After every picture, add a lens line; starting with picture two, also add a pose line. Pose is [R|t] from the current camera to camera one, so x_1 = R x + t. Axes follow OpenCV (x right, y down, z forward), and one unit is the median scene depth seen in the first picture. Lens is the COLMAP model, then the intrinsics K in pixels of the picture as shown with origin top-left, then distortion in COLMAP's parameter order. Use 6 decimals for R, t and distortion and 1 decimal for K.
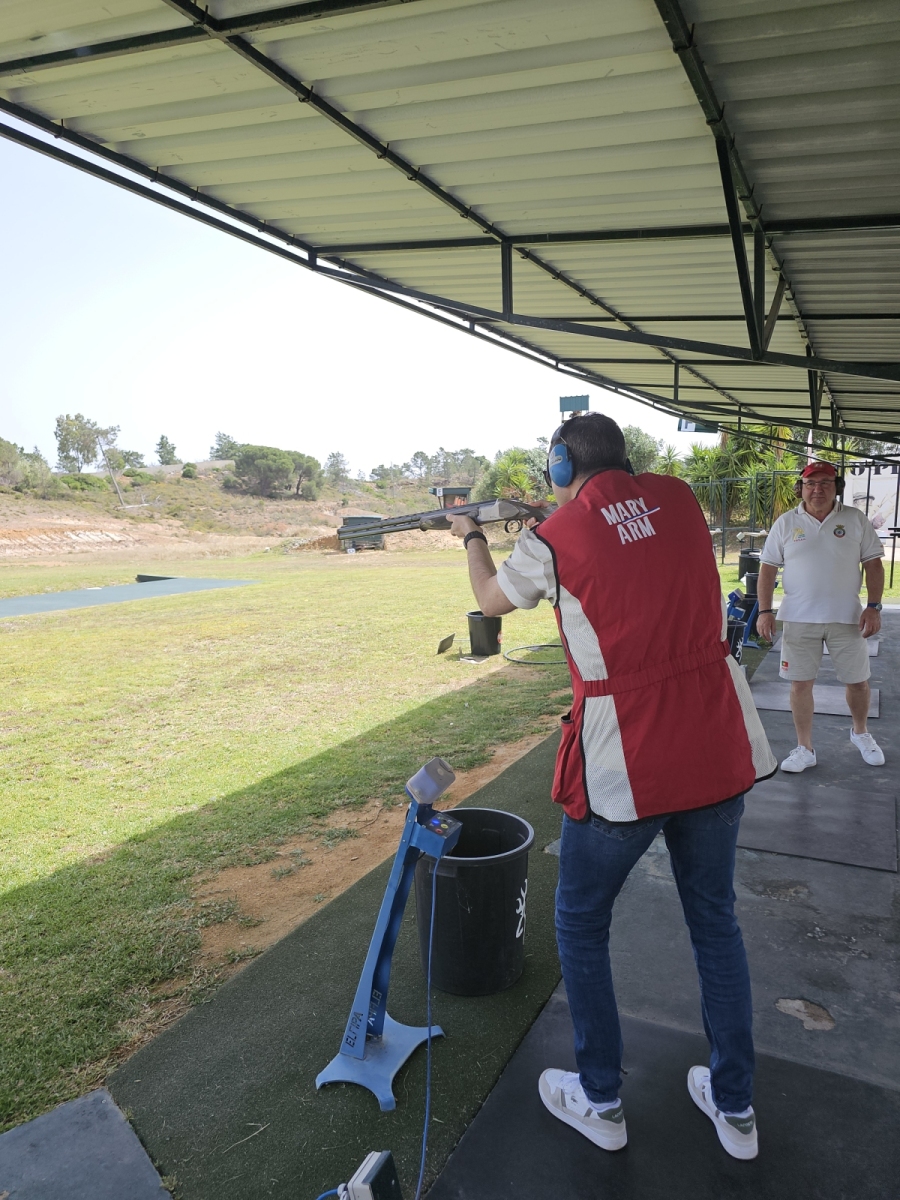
lens RADIAL K [[806.0, 0, 446.9], [0, 806.0, 589.8], [0, 0, 1]] dist [0.058486, -0.058687]
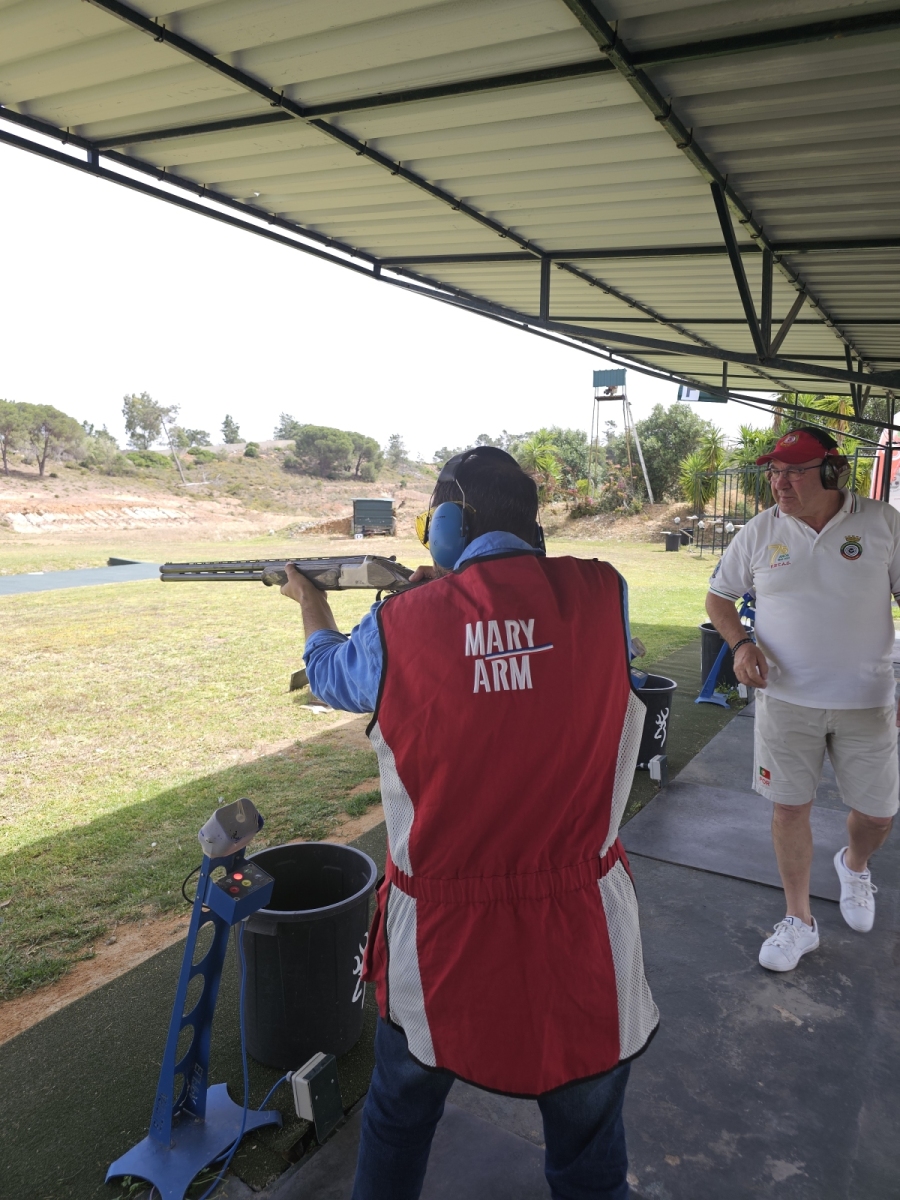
lens RADIAL K [[807.2, 0, 441.6], [0, 807.2, 585.7], [0, 0, 1]] dist [0.054119, -0.065925]
pose [[0.995791, 0.030200, -0.086539, 0.060738], [-0.028859, 0.999444, 0.016701, -0.010539], [0.086996, -0.014133, 0.996108, 0.090119]]
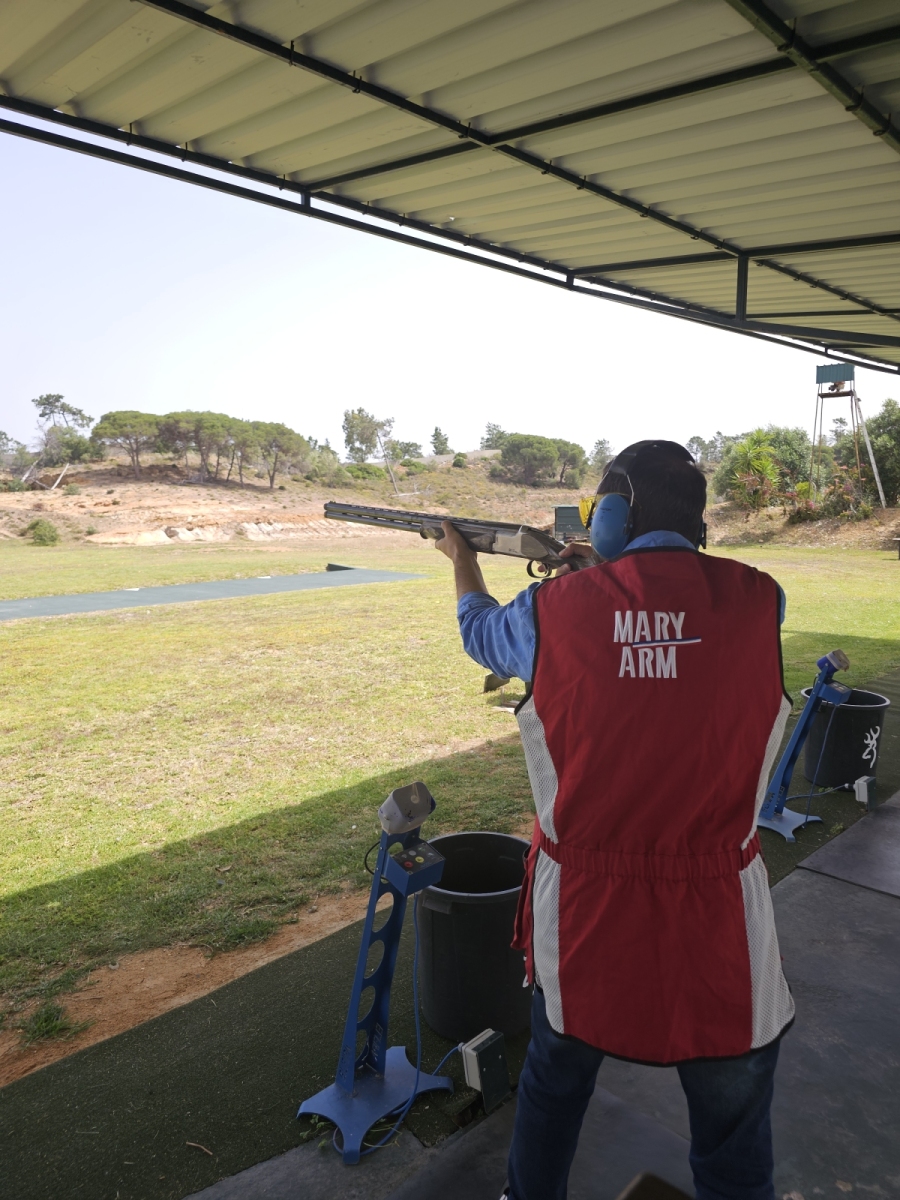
lens RADIAL K [[808.3, 0, 466.1], [0, 808.3, 587.4], [0, 0, 1]] dist [0.082500, -0.105667]
pose [[0.952269, 0.040867, -0.302513, 0.064504], [-0.037574, 0.999154, 0.016701, -0.010122], [0.302939, -0.004537, 0.952999, 0.086866]]
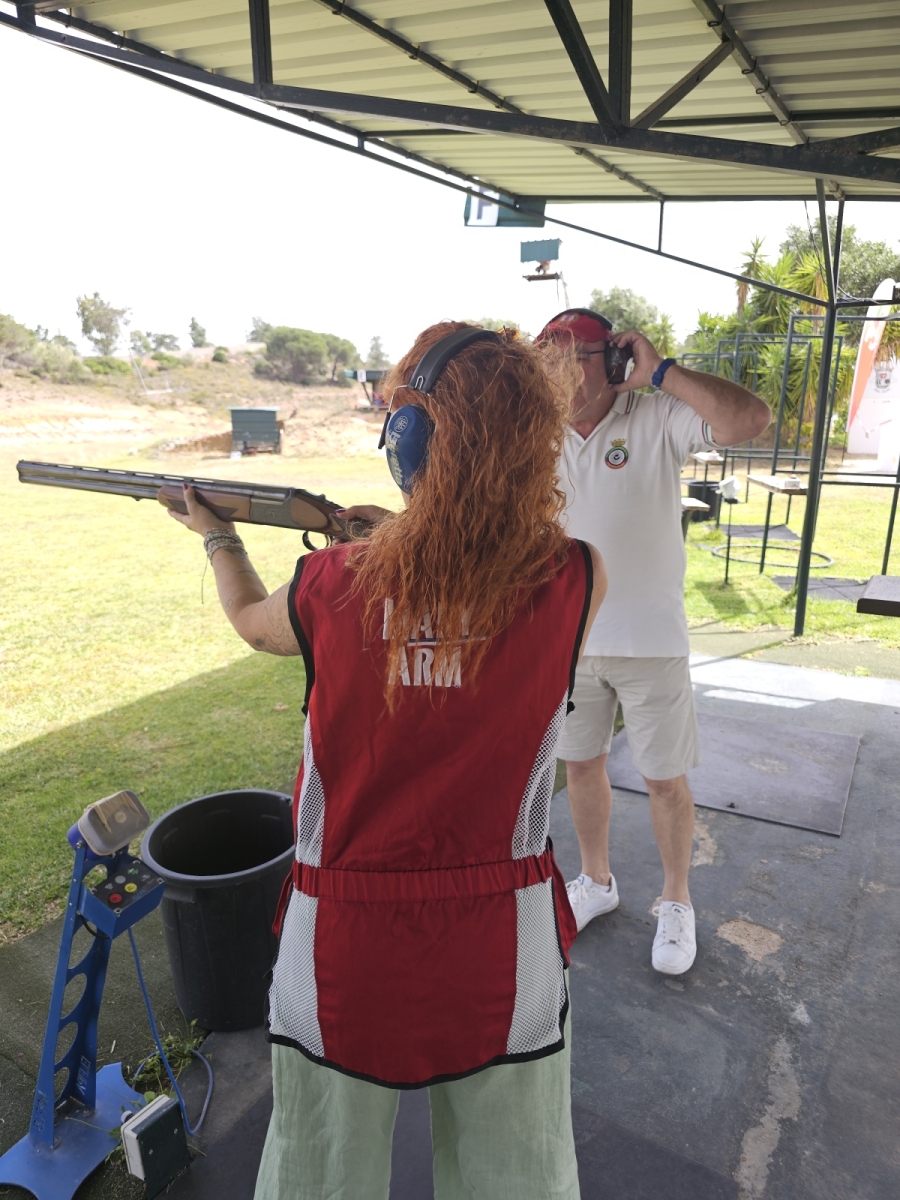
lens RADIAL K [[812.2, 0, 449.3], [0, 812.2, 591.9], [0, 0, 1]] dist [0.040716, -0.041645]
pose [[0.997131, 0.025556, -0.071247, 0.145860], [-0.015759, 0.990745, 0.134815, -0.029164], [0.074033, -0.133306, 0.988306, 0.255606]]
